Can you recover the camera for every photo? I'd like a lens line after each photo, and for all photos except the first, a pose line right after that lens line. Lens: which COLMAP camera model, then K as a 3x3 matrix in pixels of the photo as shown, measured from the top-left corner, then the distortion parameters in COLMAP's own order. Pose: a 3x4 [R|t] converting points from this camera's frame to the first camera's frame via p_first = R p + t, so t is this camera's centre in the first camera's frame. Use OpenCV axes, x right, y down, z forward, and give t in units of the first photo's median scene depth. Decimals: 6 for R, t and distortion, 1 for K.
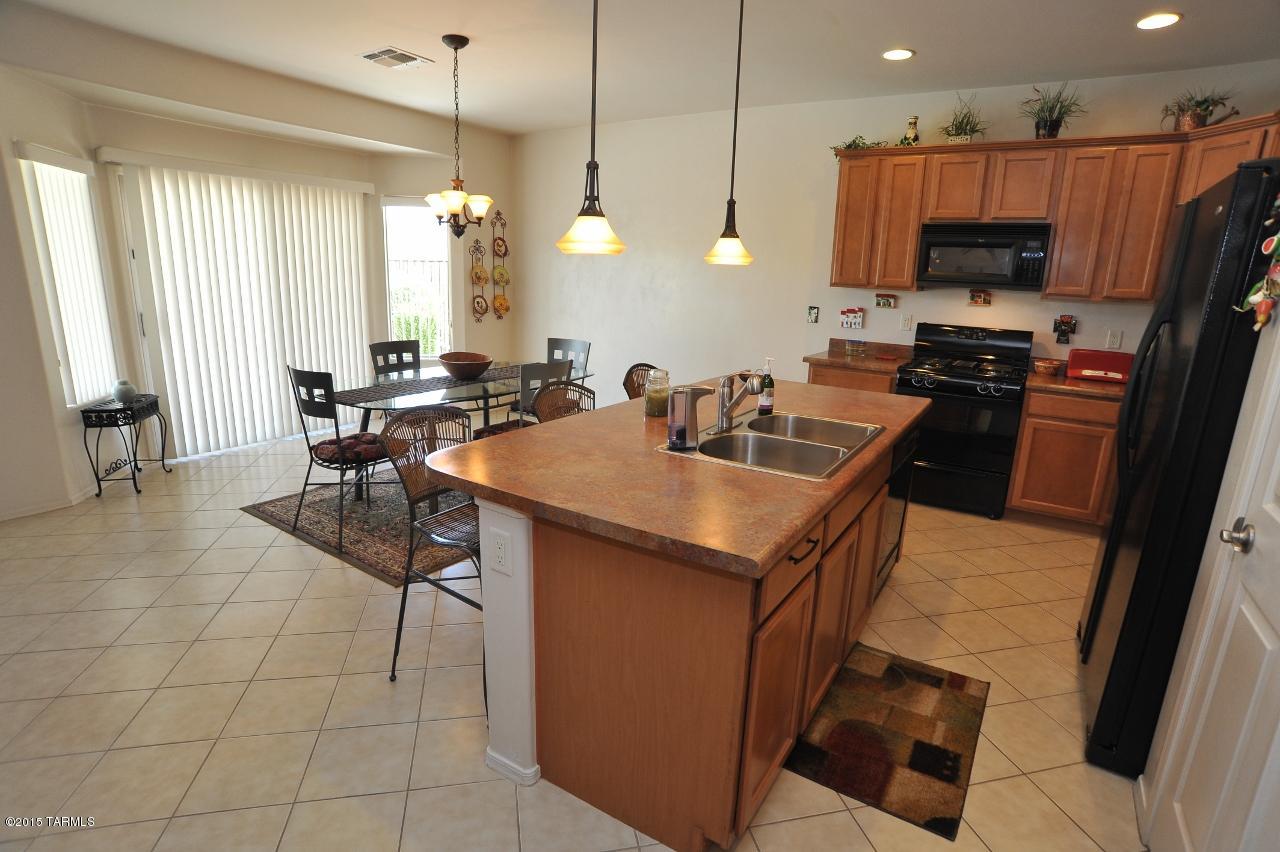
lens RADIAL K [[660.0, 0, 630.8], [0, 660.0, 431.3], [0, 0, 1]] dist [-0.092858, 0.037809]
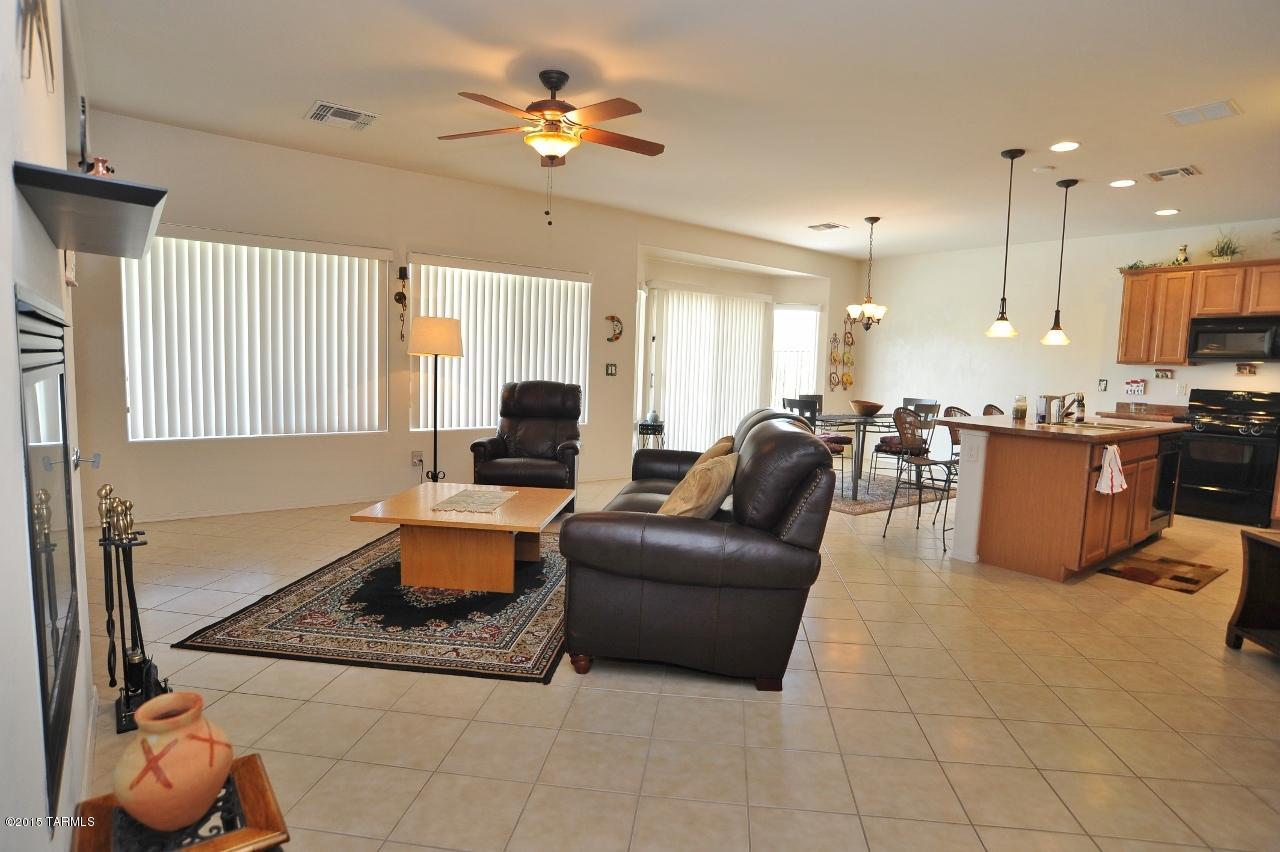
lens RADIAL K [[680.8, 0, 645.2], [0, 680.8, 432.0], [0, 0, 1]] dist [-0.085202, 0.043576]
pose [[0.947399, 0.031890, -0.318462, -0.213193], [-0.077808, 0.988121, -0.132524, 0.203155], [0.310453, 0.150332, 0.938626, -0.665994]]
